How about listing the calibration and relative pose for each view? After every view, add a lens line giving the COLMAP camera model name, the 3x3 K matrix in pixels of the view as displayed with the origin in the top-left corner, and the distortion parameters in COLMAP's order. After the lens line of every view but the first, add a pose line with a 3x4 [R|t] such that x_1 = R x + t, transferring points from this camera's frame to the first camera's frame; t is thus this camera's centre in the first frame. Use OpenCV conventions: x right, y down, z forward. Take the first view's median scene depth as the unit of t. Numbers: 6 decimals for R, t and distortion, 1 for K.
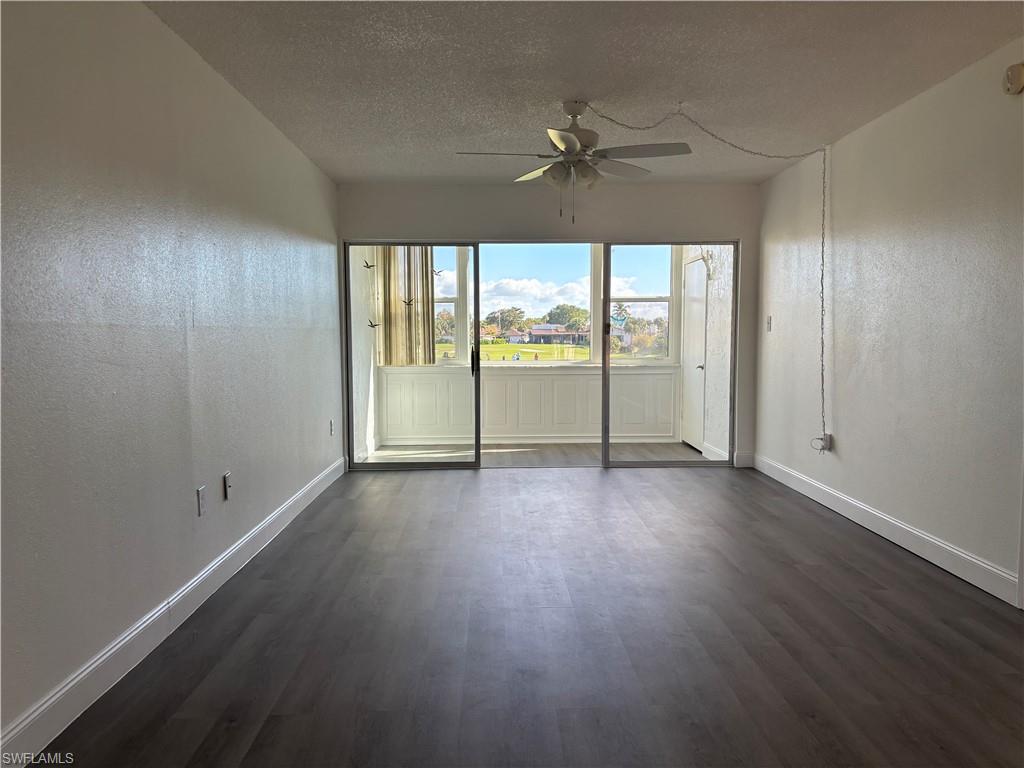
lens RADIAL K [[772.4, 0, 519.1], [0, 772.4, 387.3], [0, 0, 1]] dist [0.028050, -0.033722]
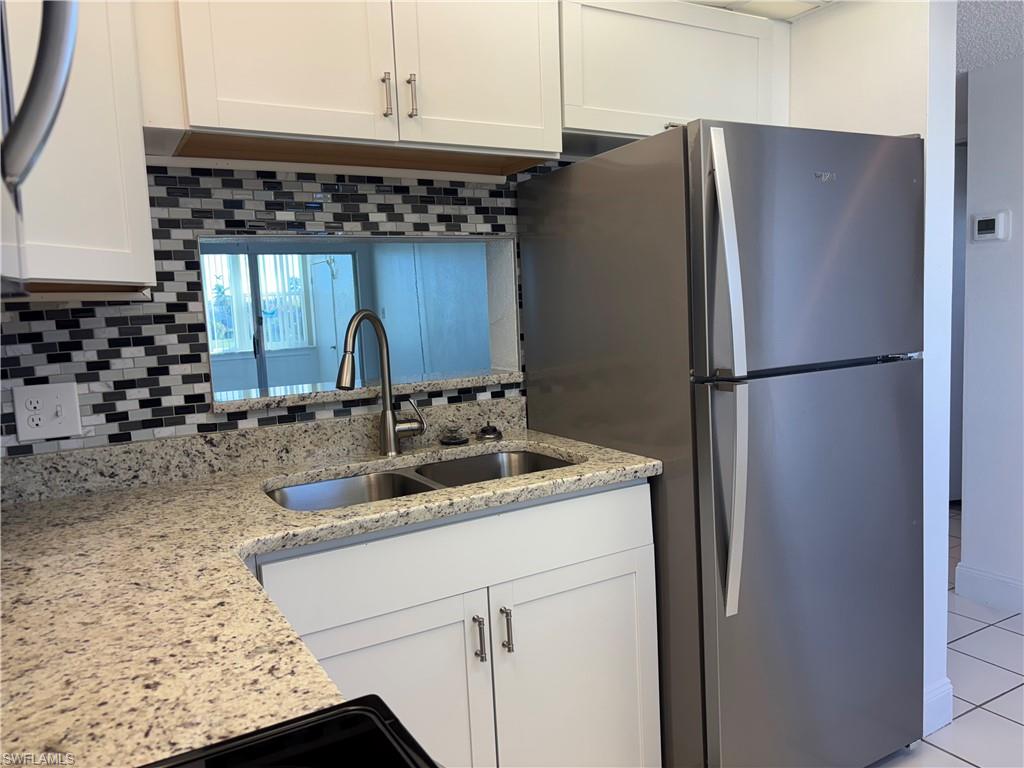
lens RADIAL K [[772.4, 0, 516.2], [0, 772.4, 384.9], [0, 0, 1]] dist [0.028050, -0.033722]
pose [[0.877035, -0.085412, 0.472773, -0.129516], [0.072935, 0.996335, 0.044699, 0.002199], [-0.474858, -0.004721, 0.880050, -0.323678]]
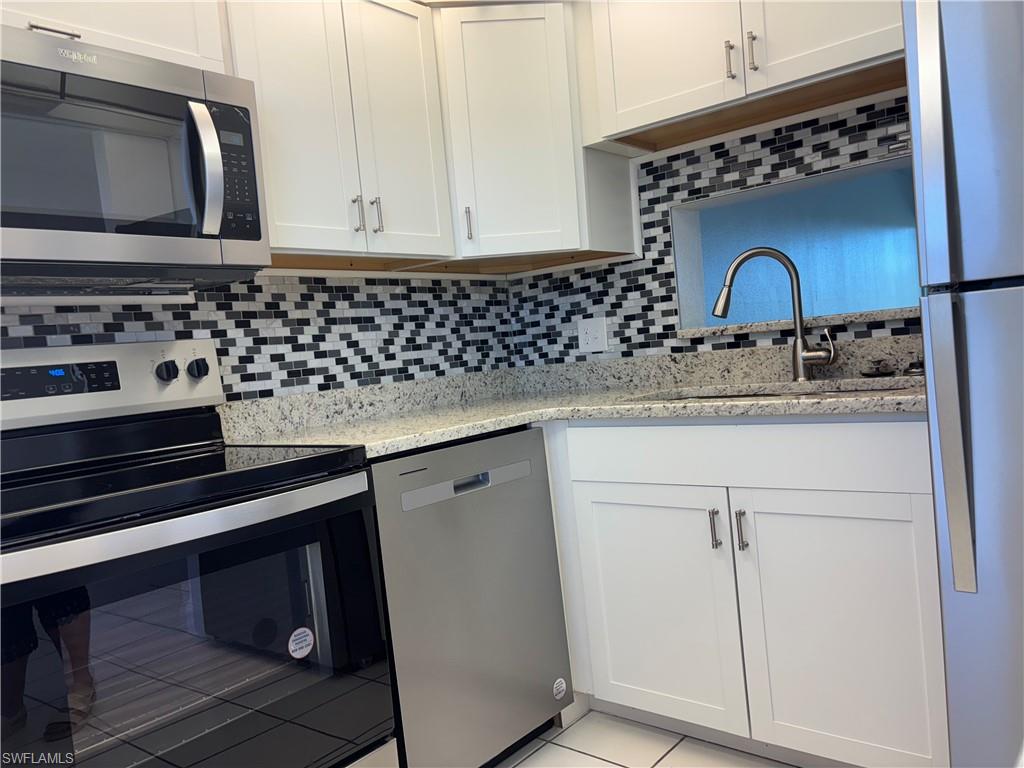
lens RADIAL K [[772.4, 0, 517.2], [0, 772.4, 384.1], [0, 0, 1]] dist [0.028050, -0.033722]
pose [[0.755033, -0.038768, -0.654539, 0.843167], [0.053969, 0.998538, 0.003113, 0.139947], [0.653462, -0.037675, 0.756021, -0.482333]]
